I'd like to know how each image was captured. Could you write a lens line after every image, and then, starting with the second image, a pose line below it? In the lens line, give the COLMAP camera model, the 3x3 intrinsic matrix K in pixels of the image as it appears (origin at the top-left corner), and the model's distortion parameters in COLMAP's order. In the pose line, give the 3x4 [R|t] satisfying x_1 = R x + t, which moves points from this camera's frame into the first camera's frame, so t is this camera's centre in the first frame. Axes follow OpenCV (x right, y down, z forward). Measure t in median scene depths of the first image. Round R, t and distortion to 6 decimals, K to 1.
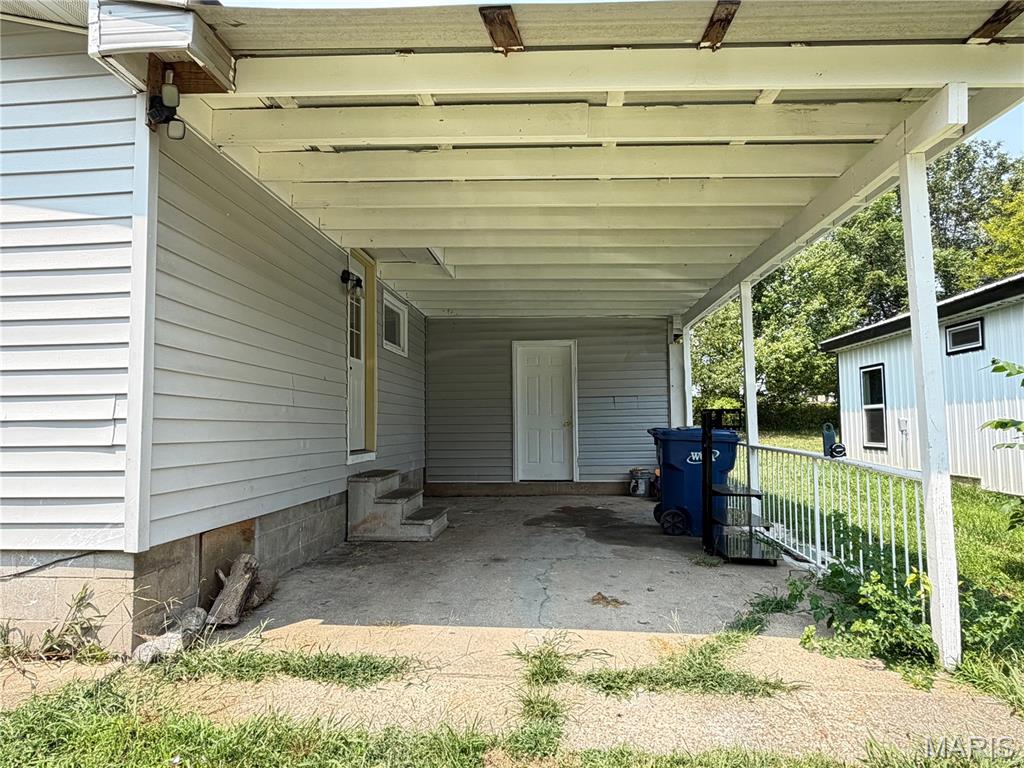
lens RADIAL K [[646.4, 0, 516.6], [0, 646.4, 383.9], [0, 0, 1]] dist [0.015734, 0.000333]
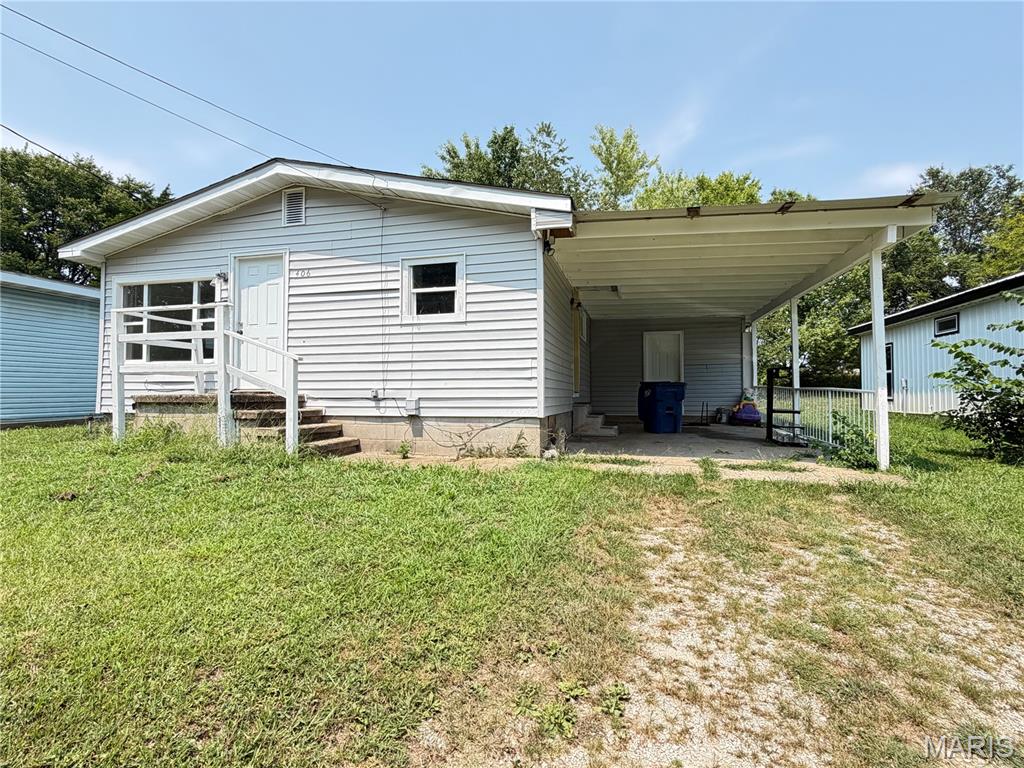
lens RADIAL K [[497.5, 0, 509.4], [0, 497.5, 382.2], [0, 0, 1]] dist [0.000056, -0.000095]
pose [[0.985132, 0.003772, -0.171755, -0.128492], [0.003288, 0.999162, 0.040801, 0.011137], [0.171765, -0.040760, 0.984294, -0.347088]]
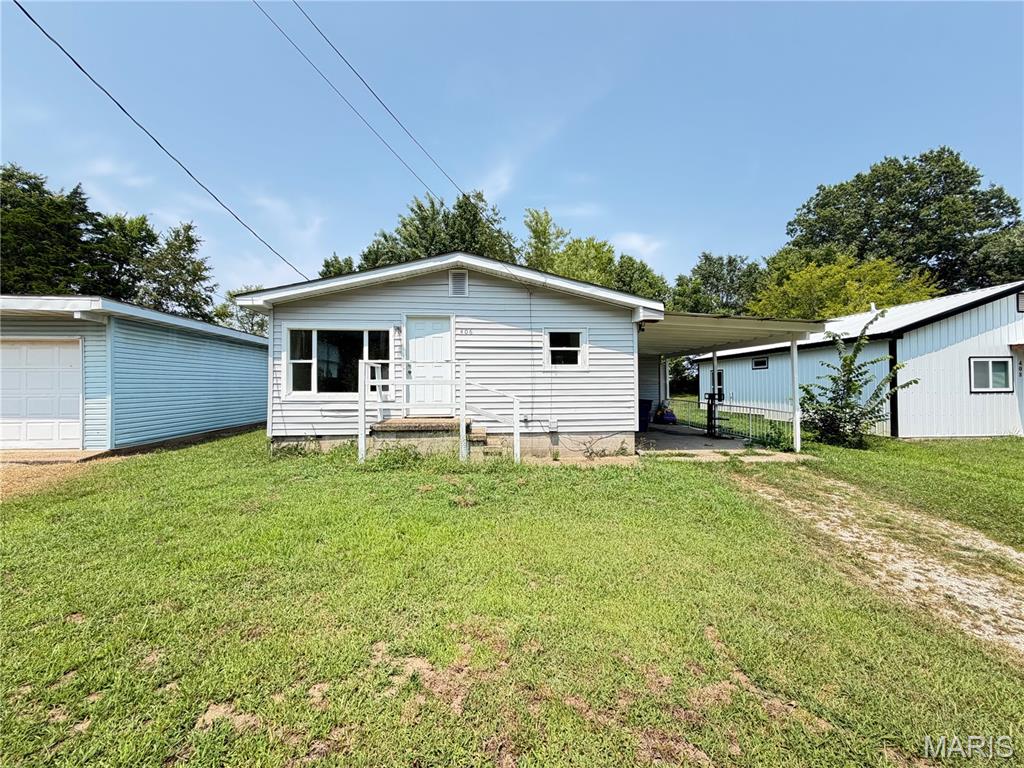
lens RADIAL K [[408.3, 0, 512.0], [0, 408.3, 382.3], [0, 0, 1]] dist [0.000614, -0.000248]
pose [[0.986071, 0.006997, 0.166176, -0.650128], [-0.014939, 0.998802, 0.046592, -0.063625], [-0.165651, -0.048426, 0.984995, -0.536982]]
